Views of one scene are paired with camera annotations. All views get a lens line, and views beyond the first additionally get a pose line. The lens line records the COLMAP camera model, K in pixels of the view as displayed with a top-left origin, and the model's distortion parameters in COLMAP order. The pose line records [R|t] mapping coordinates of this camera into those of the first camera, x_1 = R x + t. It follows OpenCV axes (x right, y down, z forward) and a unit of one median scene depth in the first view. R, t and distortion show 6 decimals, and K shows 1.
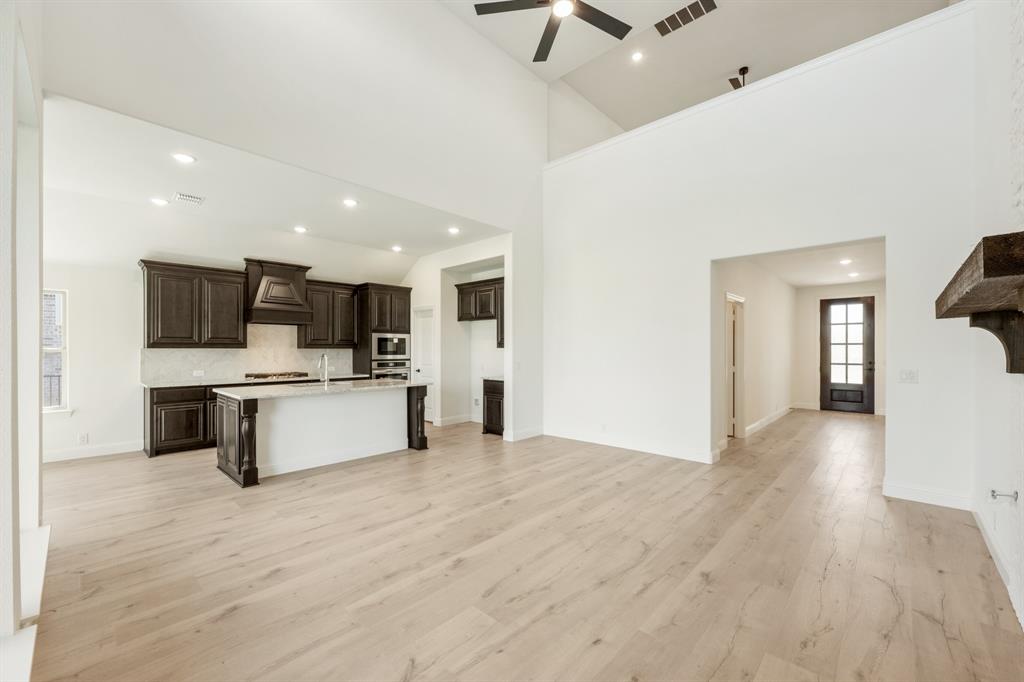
lens RADIAL K [[412.0, 0, 512.5], [0, 412.0, 349.4], [0, 0, 1]] dist [-0.000418, -0.000043]
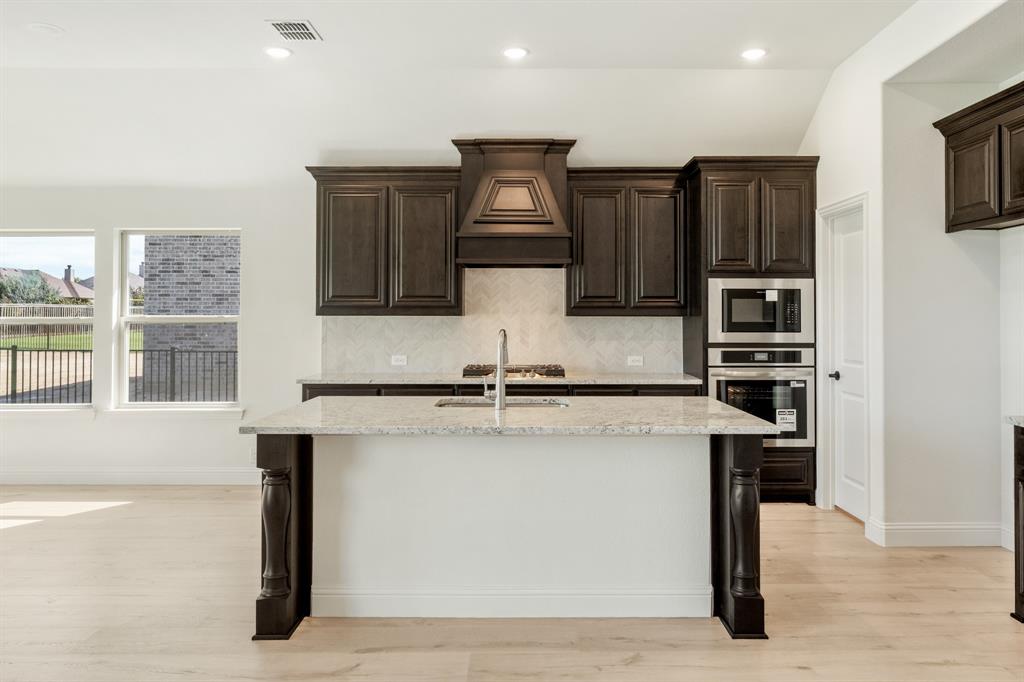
lens RADIAL K [[708.4, 0, 528.9], [0, 708.4, 305.8], [0, 0, 1]] dist [-0.005544, -0.002207]
pose [[0.690325, -0.010771, -0.723419, 0.053632], [-0.001388, 0.999868, -0.016211, -0.000702], [0.723498, 0.012194, 0.690219, 0.449401]]
